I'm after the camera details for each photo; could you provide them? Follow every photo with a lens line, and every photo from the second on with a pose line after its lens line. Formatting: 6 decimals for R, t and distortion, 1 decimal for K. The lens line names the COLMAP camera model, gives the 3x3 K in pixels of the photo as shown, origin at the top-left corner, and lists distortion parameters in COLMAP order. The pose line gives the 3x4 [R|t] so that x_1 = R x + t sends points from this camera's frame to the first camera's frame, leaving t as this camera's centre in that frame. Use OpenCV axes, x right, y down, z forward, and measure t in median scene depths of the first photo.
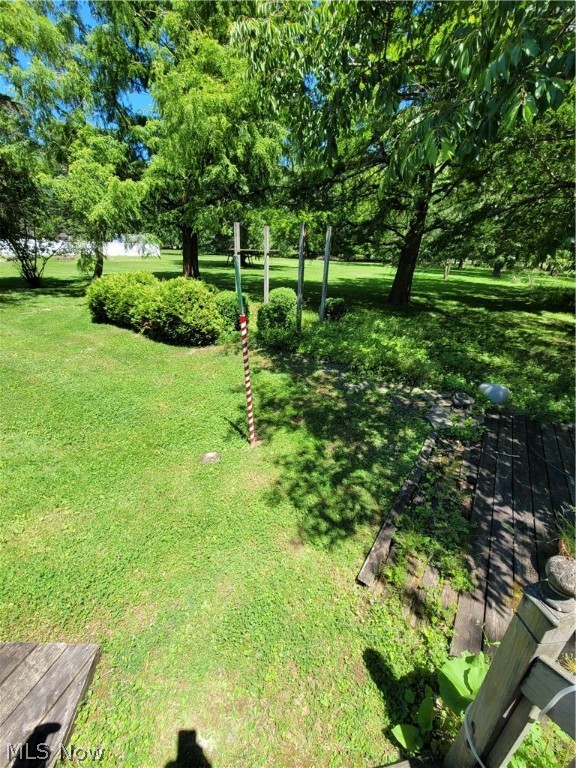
lens RADIAL K [[313.9, 0, 289.1], [0, 313.9, 382.8], [0, 0, 1]] dist [0.000581, -0.000563]
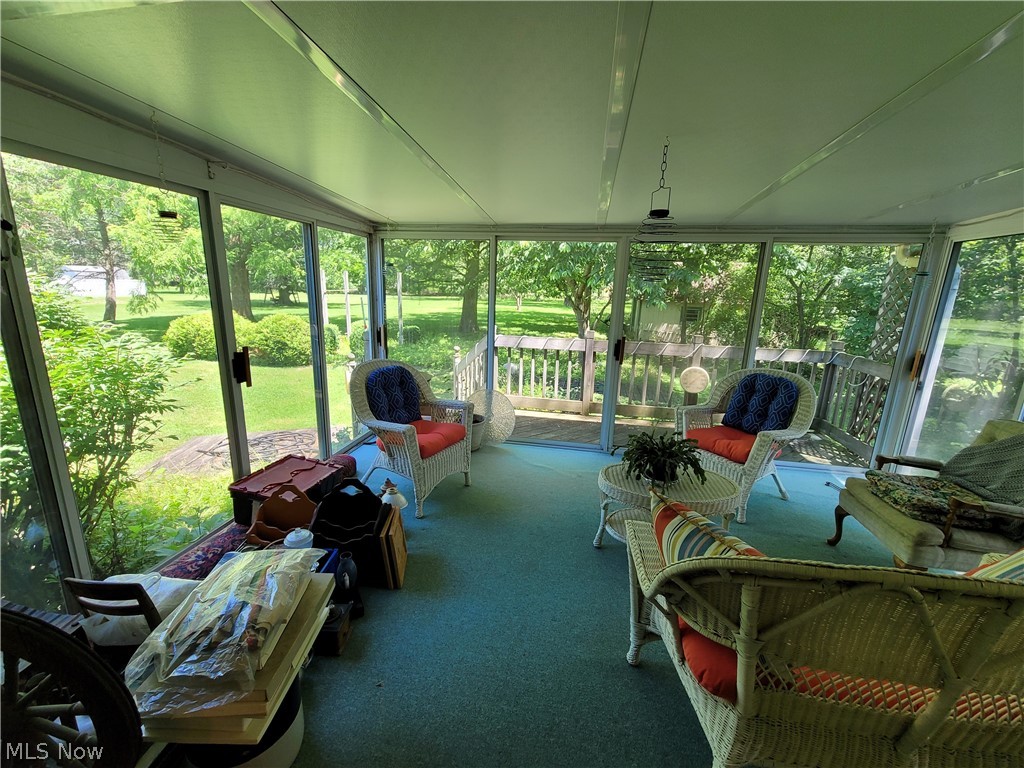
lens RADIAL K [[418.5, 0, 508.7], [0, 418.5, 382.0], [0, 0, 1]] dist [0.000581, -0.000563]
pose [[0.928326, -0.098522, 0.358474, -0.139410], [0.156044, 0.978456, -0.135185, 0.304695], [-0.337432, 0.181434, 0.923700, -0.809297]]
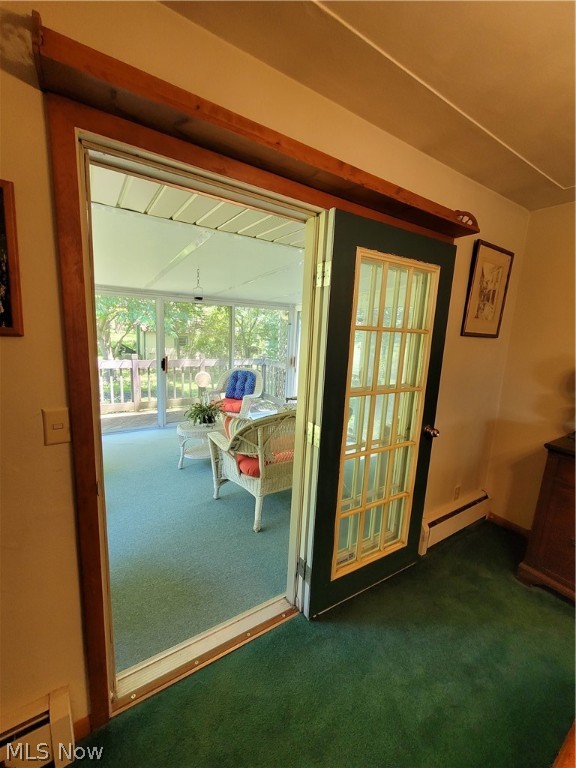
lens RADIAL K [[313.9, 0, 282.6], [0, 313.9, 379.8], [0, 0, 1]] dist [0.000581, -0.000563]
pose [[0.441193, -0.166124, 0.881902, -0.293266], [0.329474, 0.944075, 0.013008, 0.319315], [-0.834743, 0.284825, 0.471253, -0.885550]]
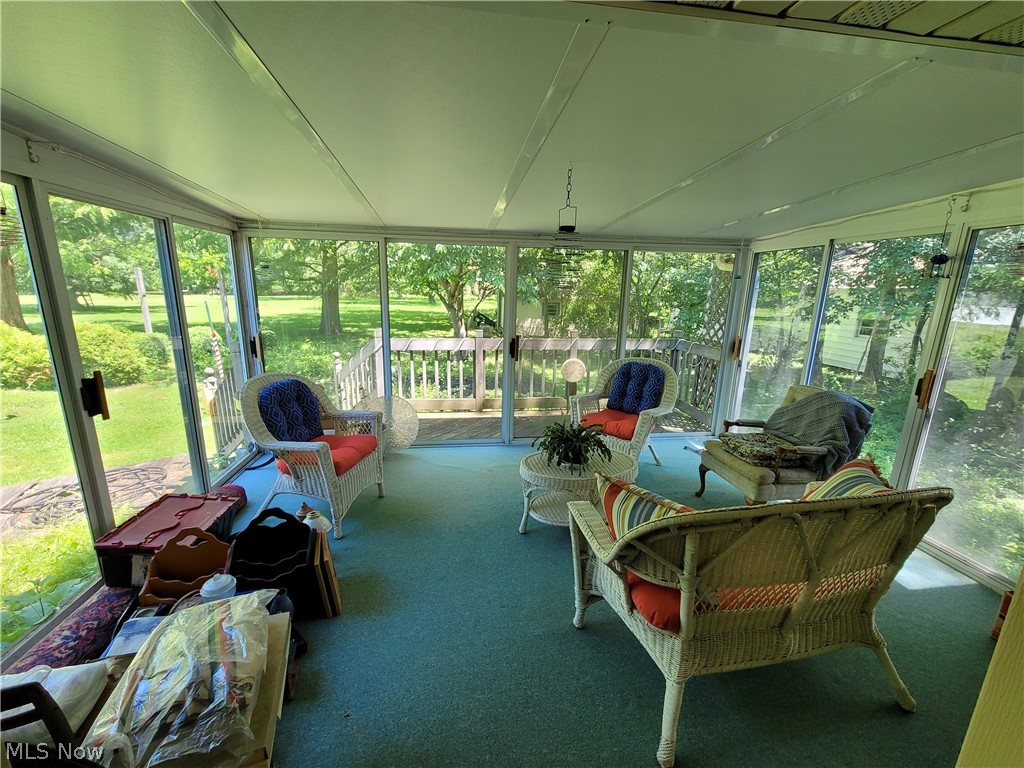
lens RADIAL K [[418.5, 0, 508.0], [0, 418.5, 382.2], [0, 0, 1]] dist [0.000581, -0.000563]
pose [[0.764965, -0.170190, 0.621179, -0.179997], [0.264640, 0.962337, -0.062237, 0.293078], [-0.587191, 0.211998, 0.781193, -0.802066]]
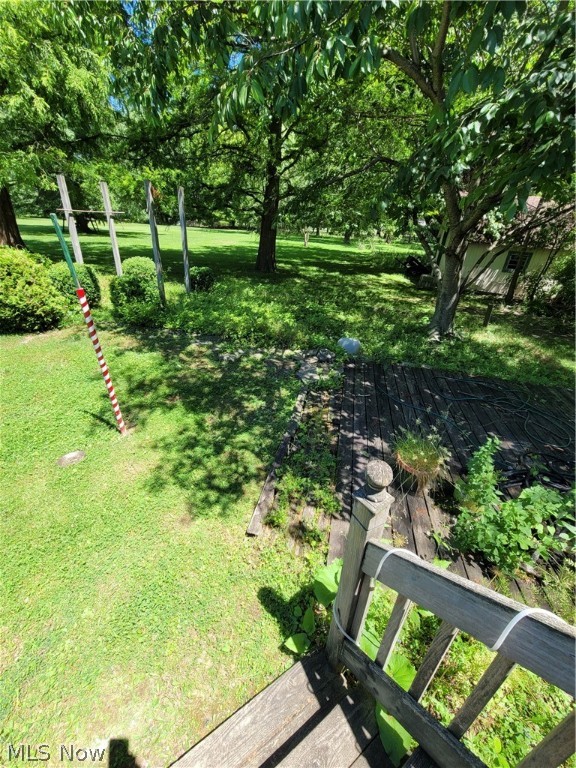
lens RADIAL K [[313.9, 0, 289.2], [0, 313.9, 382.8], [0, 0, 1]] dist [0.000581, -0.000563]
pose [[0.925613, -0.158499, 0.343684, 0.021452], [0.127682, 0.985621, 0.110671, 0.007399], [-0.356283, -0.058556, 0.932541, -0.005905]]
